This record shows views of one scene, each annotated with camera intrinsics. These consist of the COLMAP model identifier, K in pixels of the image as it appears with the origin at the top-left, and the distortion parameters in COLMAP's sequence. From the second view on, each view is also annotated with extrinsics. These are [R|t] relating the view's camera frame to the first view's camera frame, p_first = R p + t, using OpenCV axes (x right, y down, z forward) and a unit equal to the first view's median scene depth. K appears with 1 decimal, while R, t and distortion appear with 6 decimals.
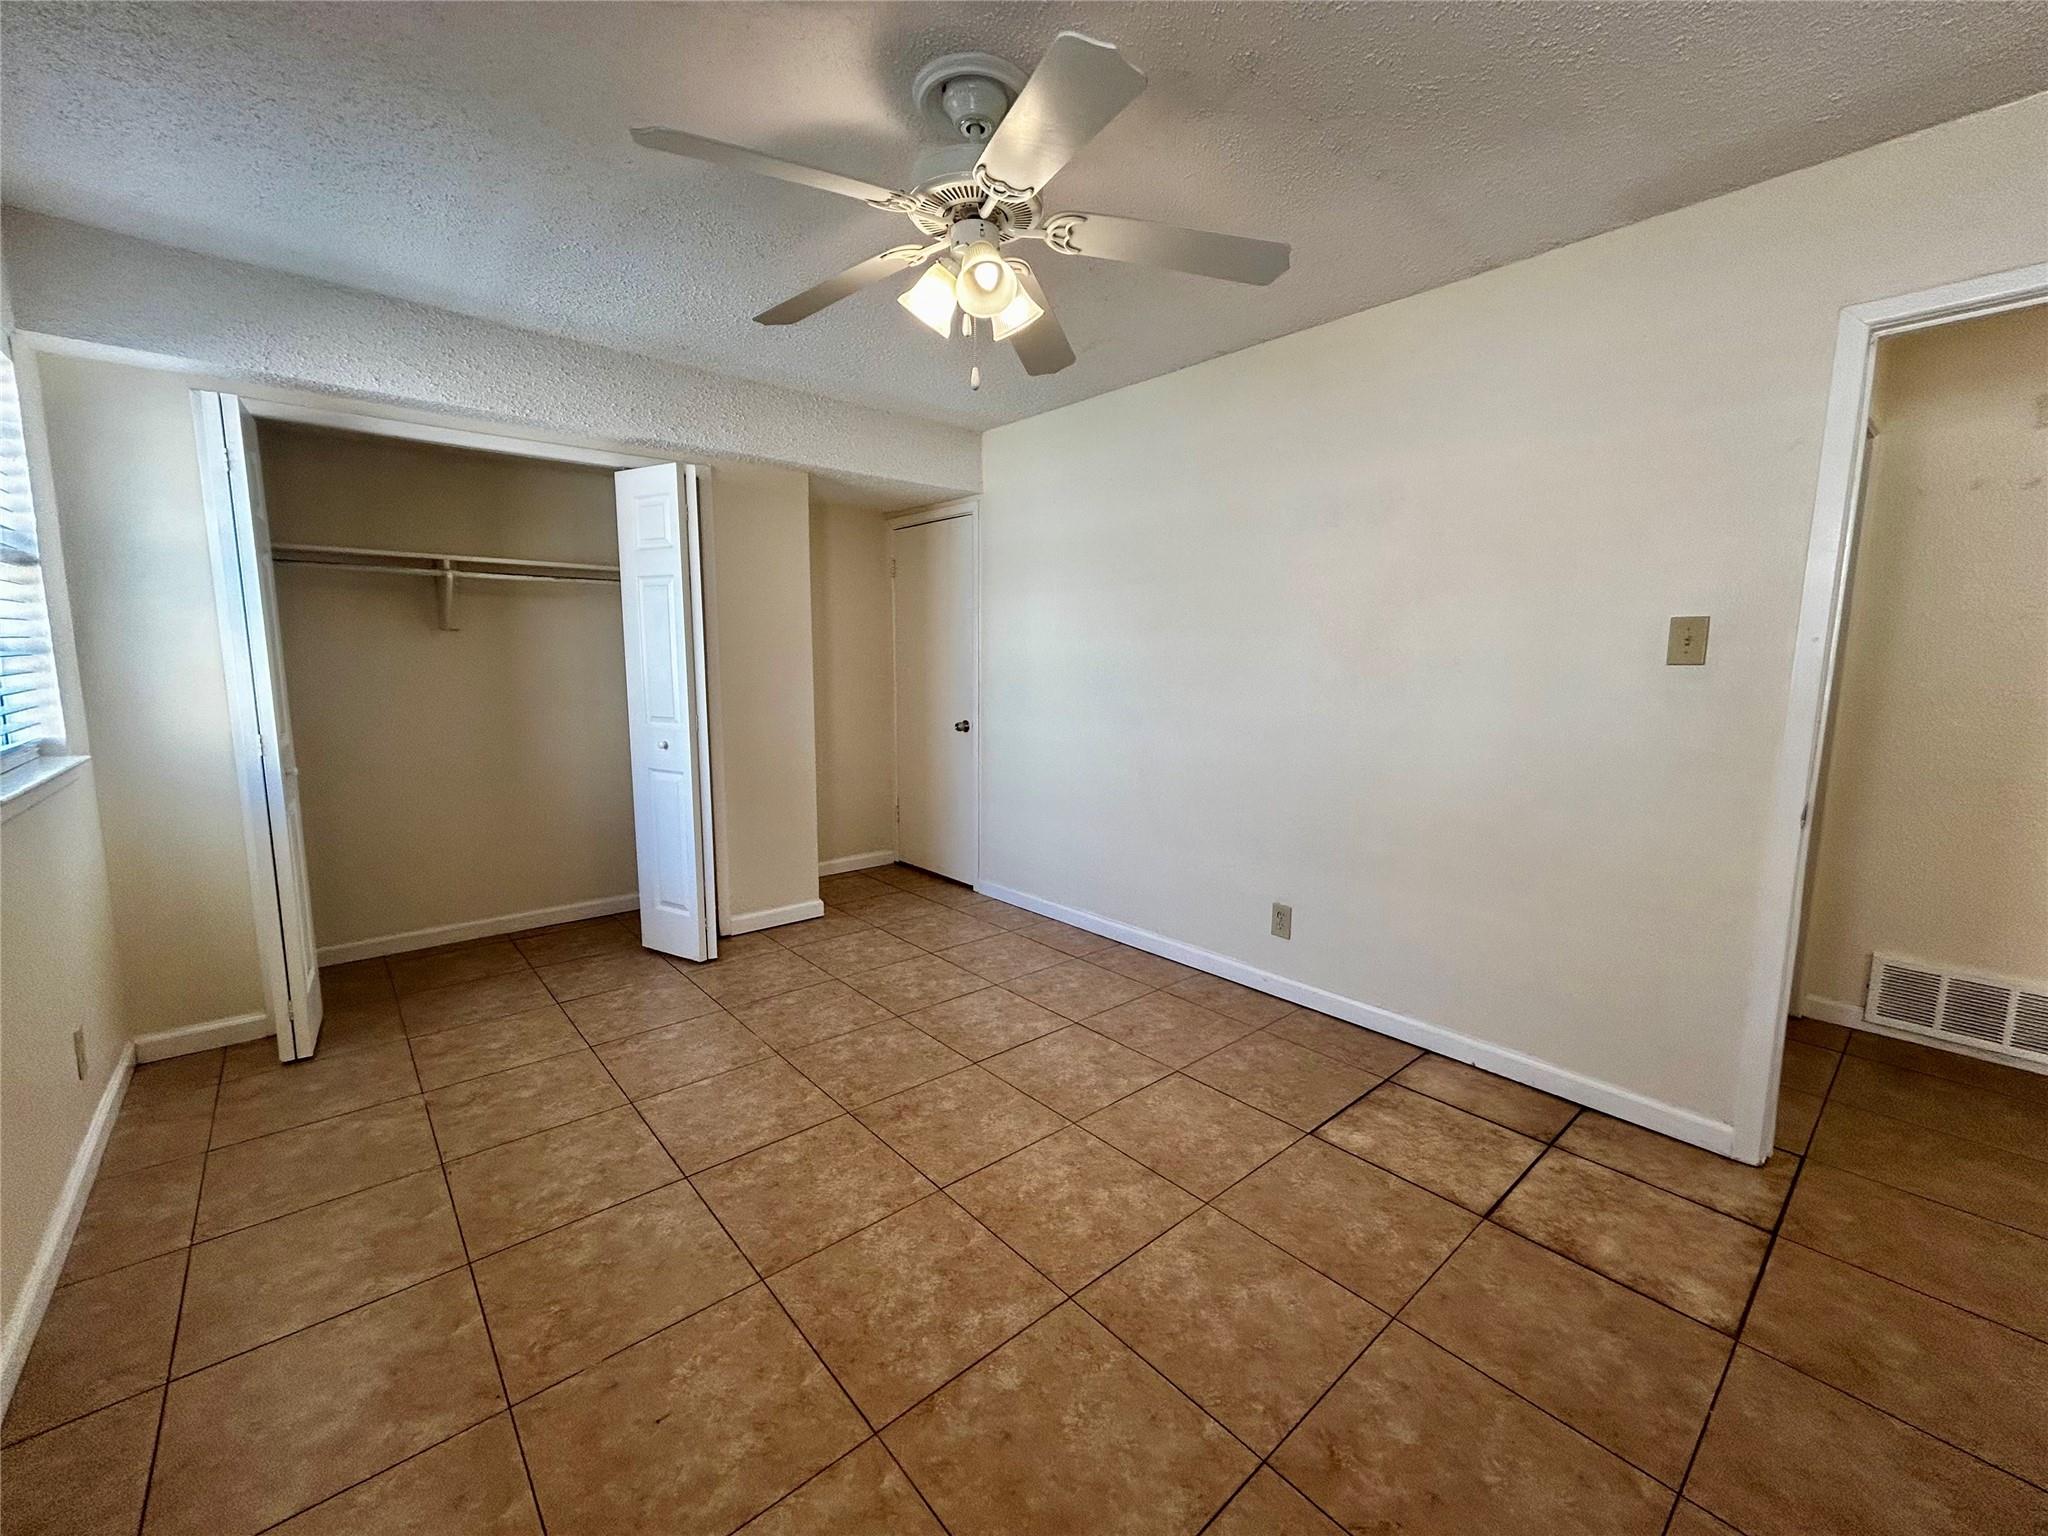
lens RADIAL K [[833.3, 0, 1024.0], [0, 833.3, 768.0], [0, 0, 1]] dist [-0.000855, -0.000017]
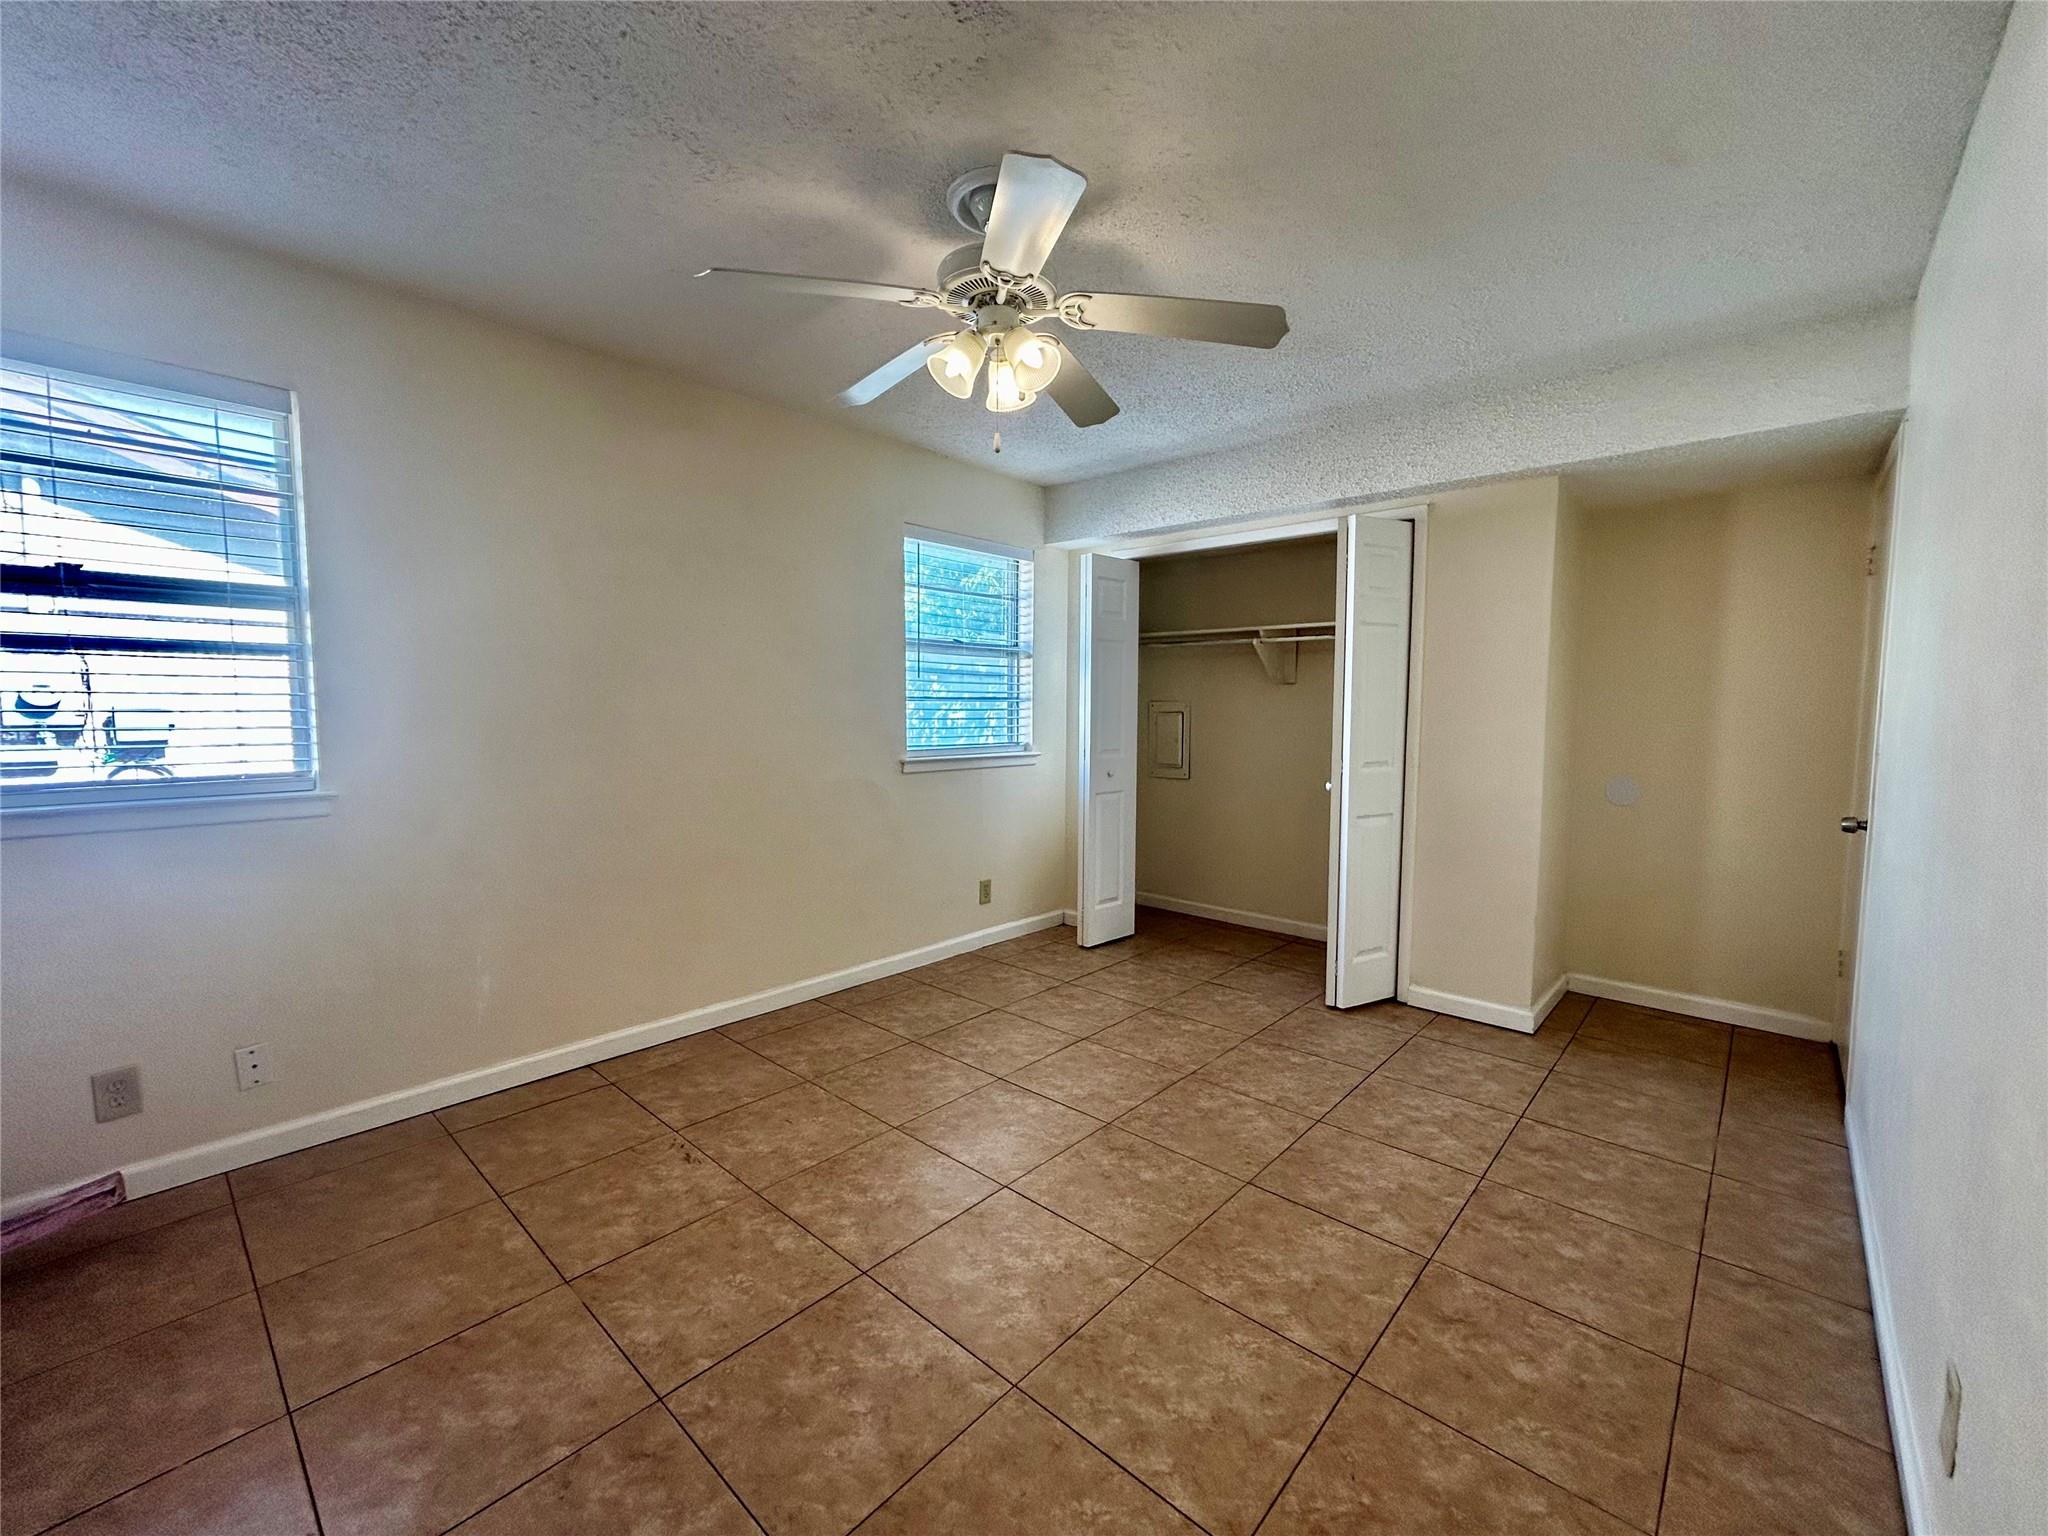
lens RADIAL K [[836.1, 0, 1024.0], [0, 836.1, 768.0], [0, 0, 1]] dist [-0.000529, 0.000126]
pose [[0.117698, 0.068080, -0.990713, 0.768089], [-0.141815, 0.988574, 0.051085, -0.068094], [0.982871, 0.134485, 0.126008, 0.675806]]
